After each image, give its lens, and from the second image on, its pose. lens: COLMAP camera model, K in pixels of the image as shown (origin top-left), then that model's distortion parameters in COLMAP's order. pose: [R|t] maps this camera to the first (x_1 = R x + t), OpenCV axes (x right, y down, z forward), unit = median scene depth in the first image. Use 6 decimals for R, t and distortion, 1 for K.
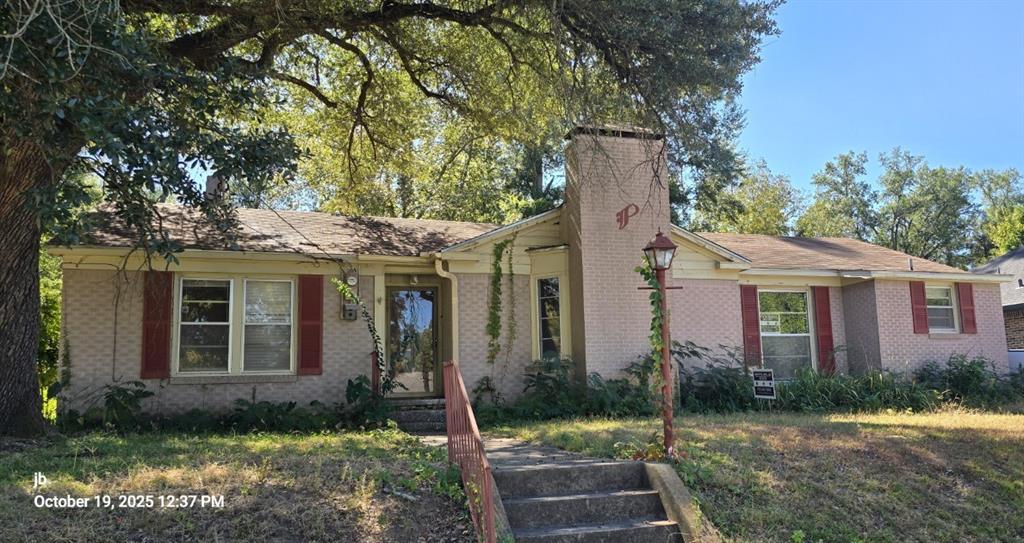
lens RADIAL K [[765.5, 0, 511.9], [0, 765.5, 272.5], [0, 0, 1]] dist [0.022468, 0.002911]
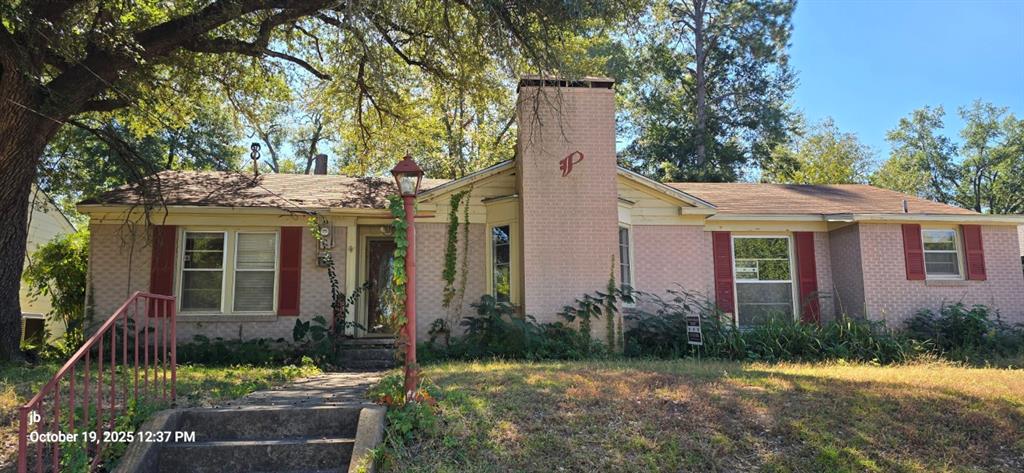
lens RADIAL K [[641.3, 0, 511.2], [0, 641.3, 234.9], [0, 0, 1]] dist [0.017357, -0.003609]
pose [[0.975708, -0.015685, -0.218513, 0.253211], [0.014700, 0.999873, -0.006133, 0.024988], [0.218581, 0.002772, 0.975815, 0.145902]]
